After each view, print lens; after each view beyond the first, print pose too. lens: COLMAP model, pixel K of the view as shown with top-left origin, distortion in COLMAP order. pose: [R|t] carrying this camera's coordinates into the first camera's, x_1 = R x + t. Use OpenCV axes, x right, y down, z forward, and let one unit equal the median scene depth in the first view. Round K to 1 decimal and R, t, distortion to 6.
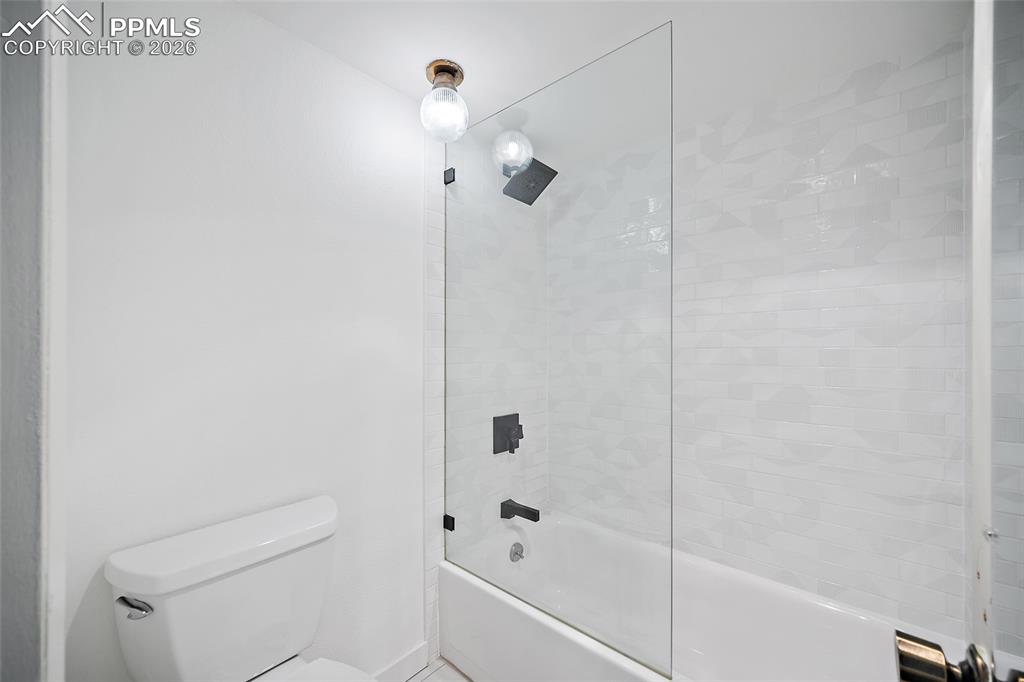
lens RADIAL K [[403.3, 0, 514.0], [0, 403.3, 345.0], [0, 0, 1]] dist [-0.001797, -0.000081]
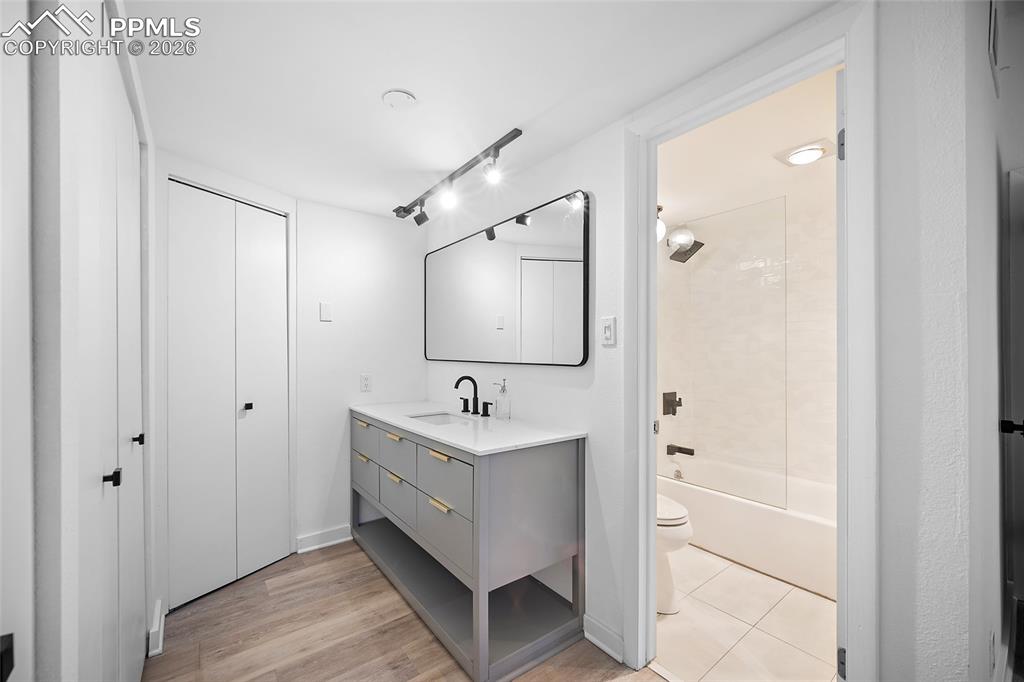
lens RADIAL K [[403.3, 0, 497.3], [0, 403.3, 354.5], [0, 0, 1]] dist [-0.001797, -0.000081]
pose [[0.977988, -0.004898, -0.208605, -0.368697], [0.006145, 0.999967, 0.005332, 0.005855], [0.208572, -0.006497, 0.977986, -0.764318]]
